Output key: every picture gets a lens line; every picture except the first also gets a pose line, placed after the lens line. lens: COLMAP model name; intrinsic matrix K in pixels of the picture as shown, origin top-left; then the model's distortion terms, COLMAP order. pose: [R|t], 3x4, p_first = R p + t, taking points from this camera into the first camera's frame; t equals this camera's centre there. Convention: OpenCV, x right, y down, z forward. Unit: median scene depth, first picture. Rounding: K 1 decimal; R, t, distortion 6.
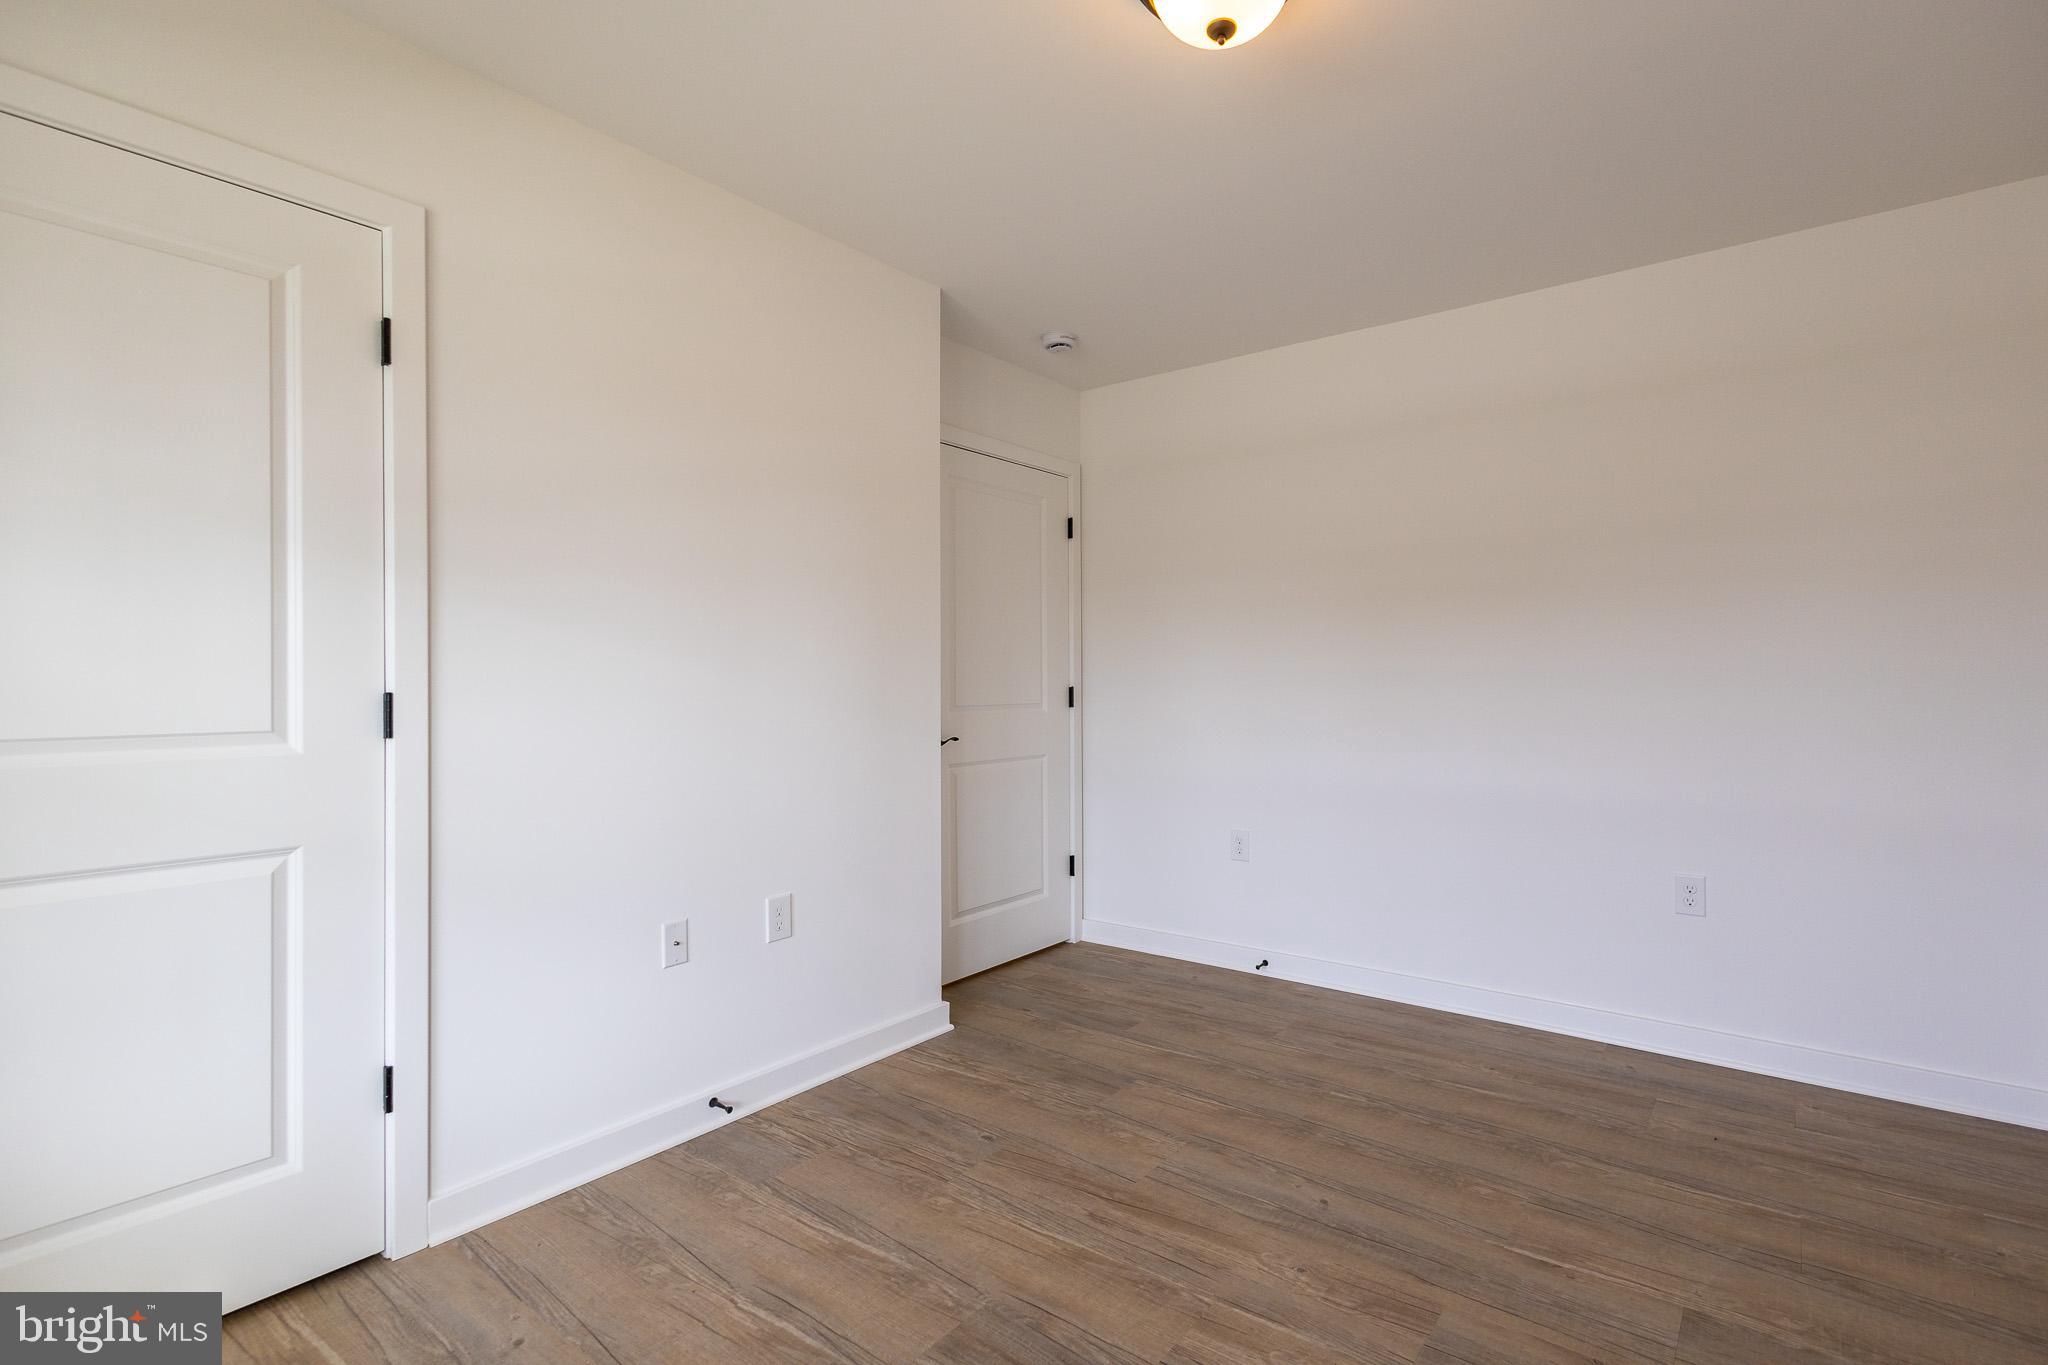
lens RADIAL K [[998.9, 0, 1024.0], [0, 998.9, 682.5], [0, 0, 1]] dist [0.002464, 0.000101]
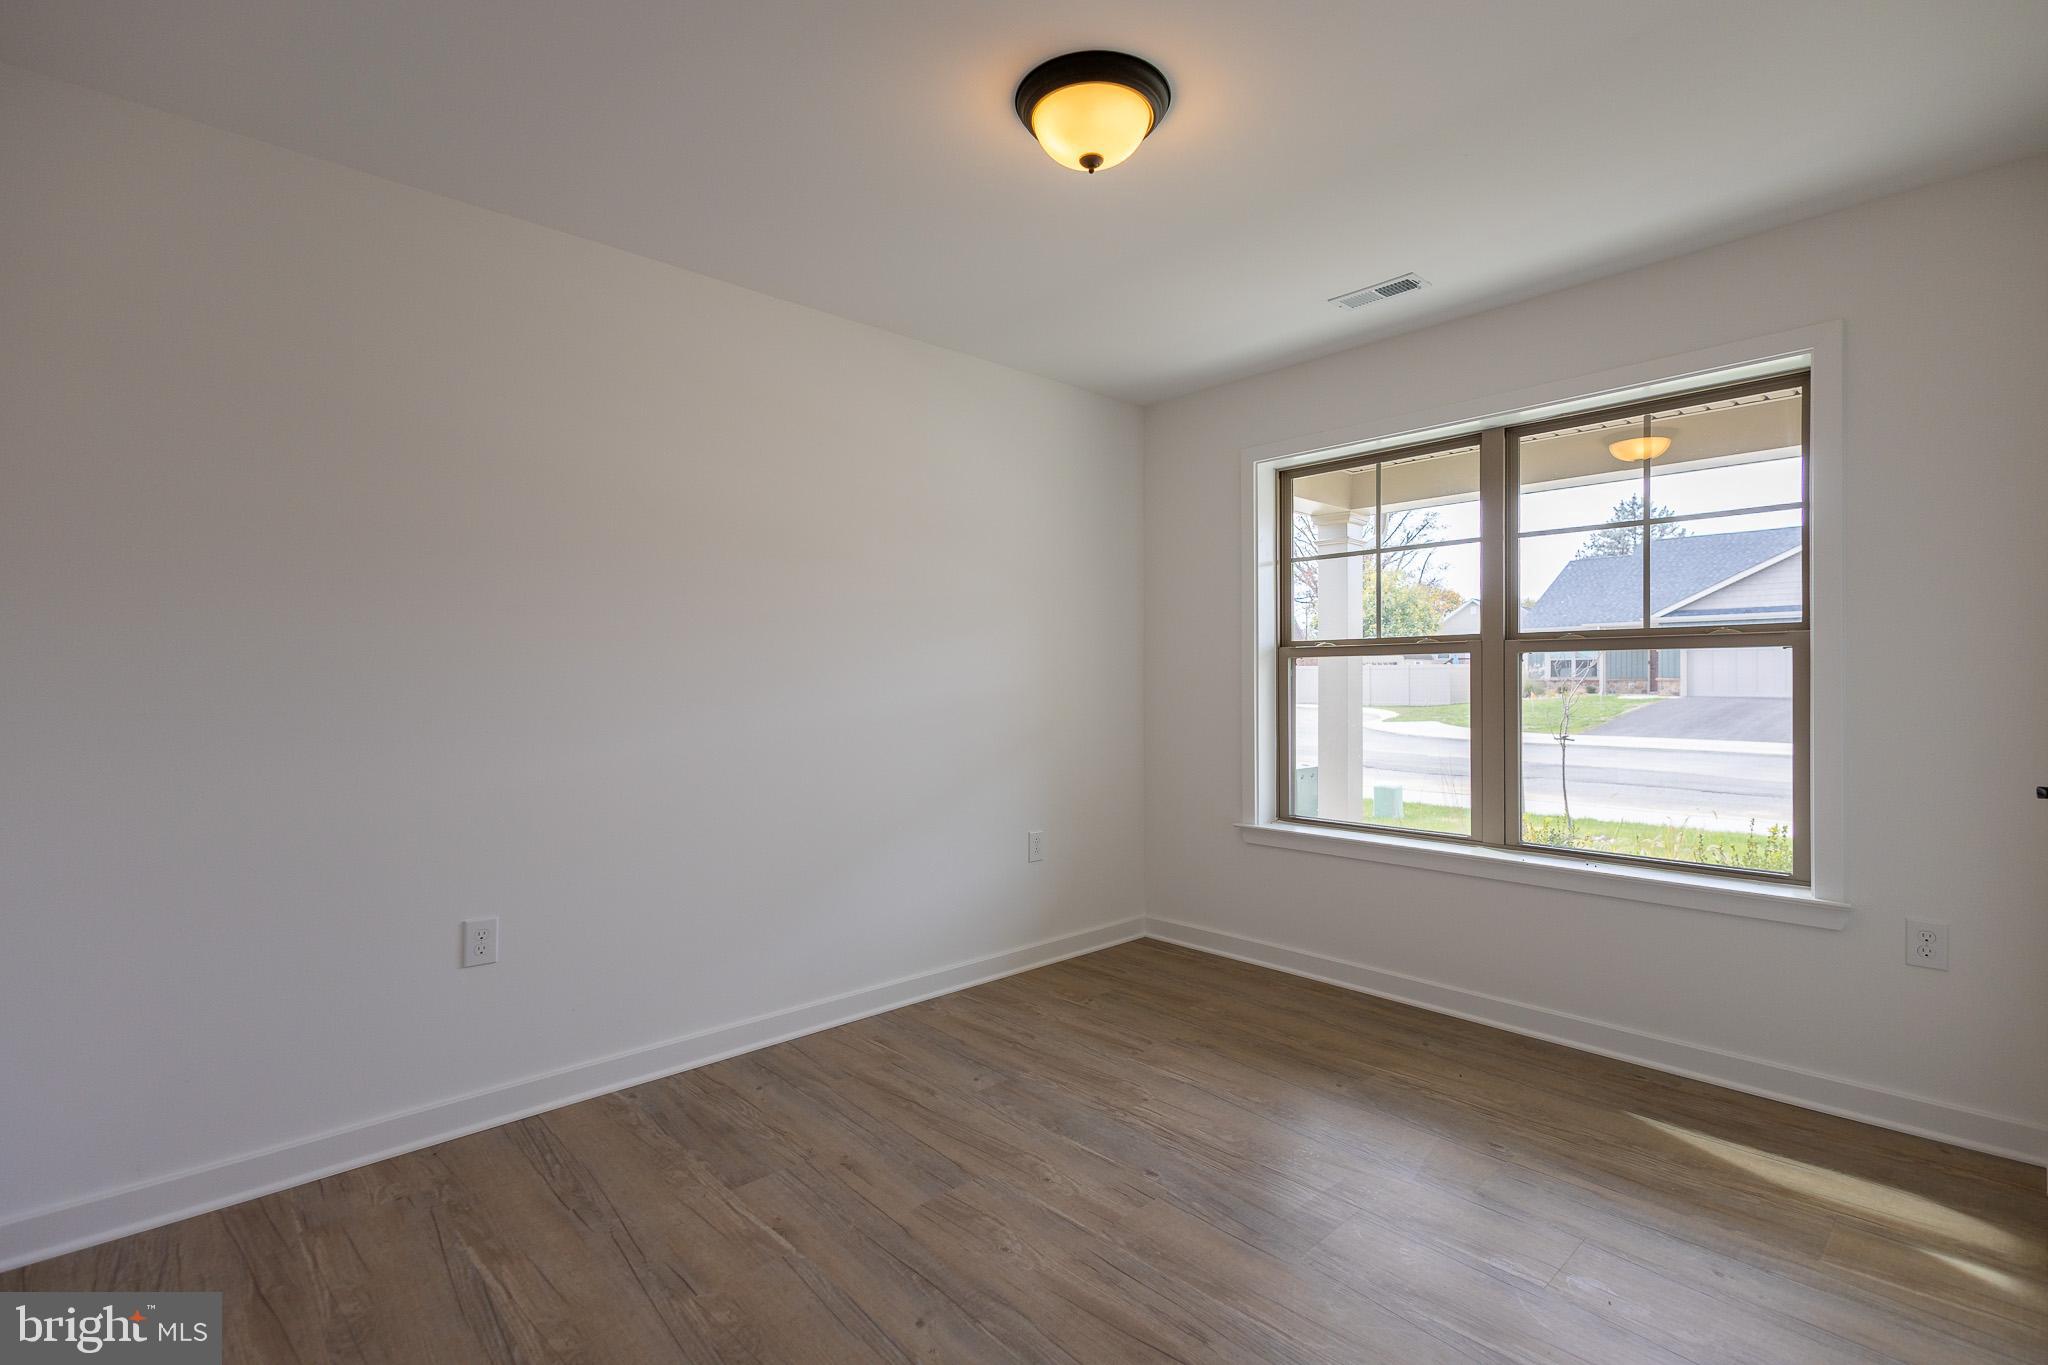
lens RADIAL K [[913.2, 0, 1047.4], [0, 913.2, 684.4], [0, 0, 1]] dist [0.004267, -0.000520]
pose [[-0.993684, 0.004308, 0.112134, 0.109194], [0.004594, 0.999987, 0.002297, -0.012801], [-0.112123, 0.002798, -0.993690, 1.765805]]
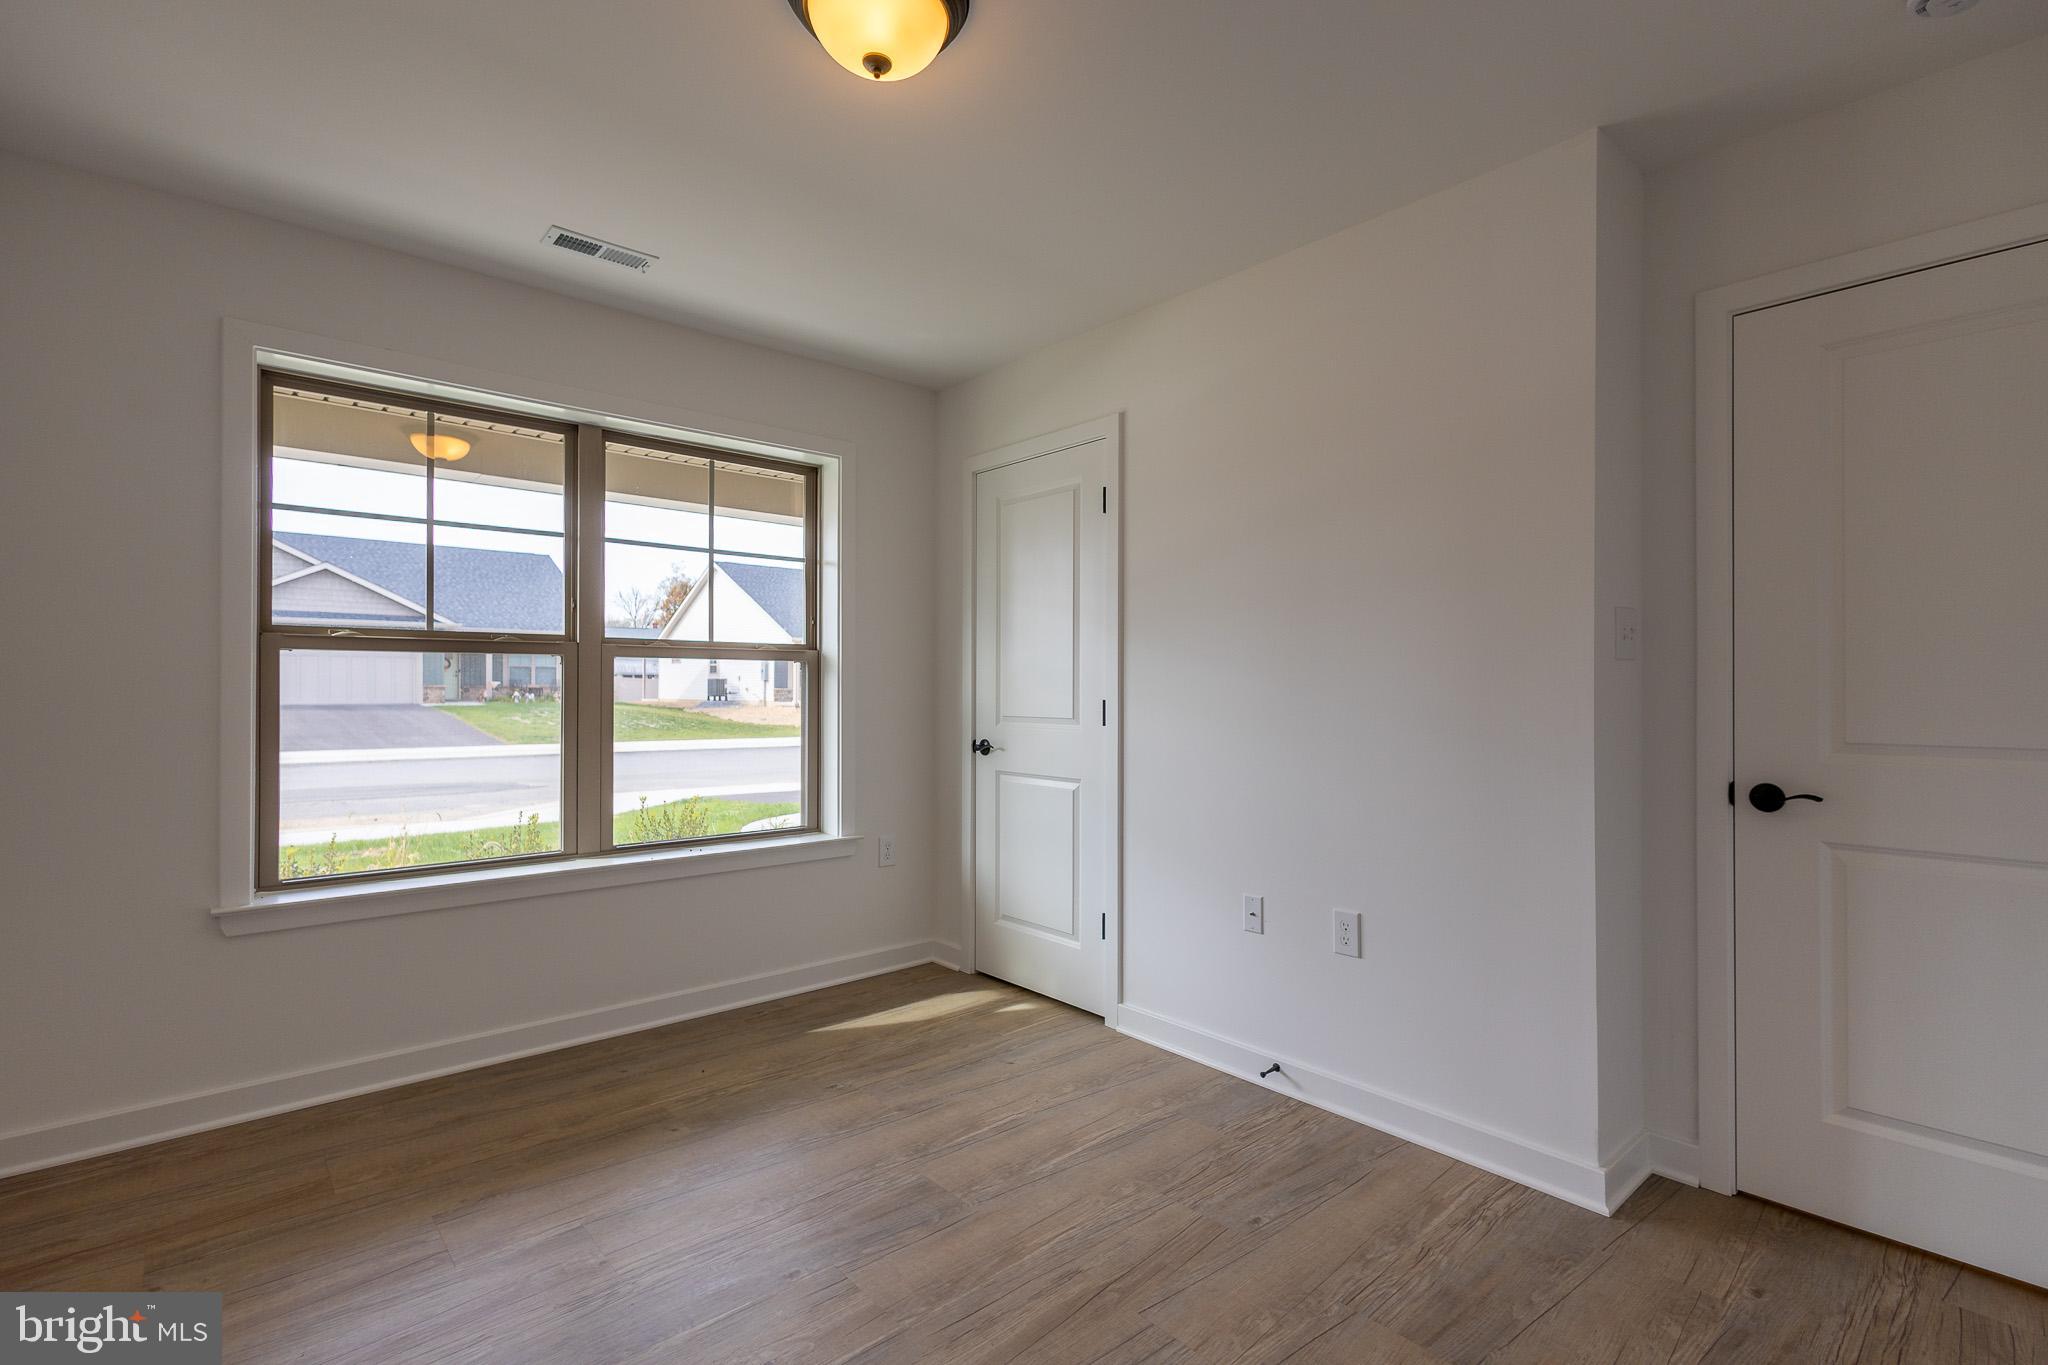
lens RADIAL K [[913.2, 0, 1047.4], [0, 913.2, 684.4], [0, 0, 1]] dist [0.004267, -0.000520]
pose [[-0.166977, -0.002566, -0.985957, 0.913100], [-0.003550, 0.999992, -0.002002, -0.012167], [0.985954, 0.003166, -0.166985, 1.112250]]
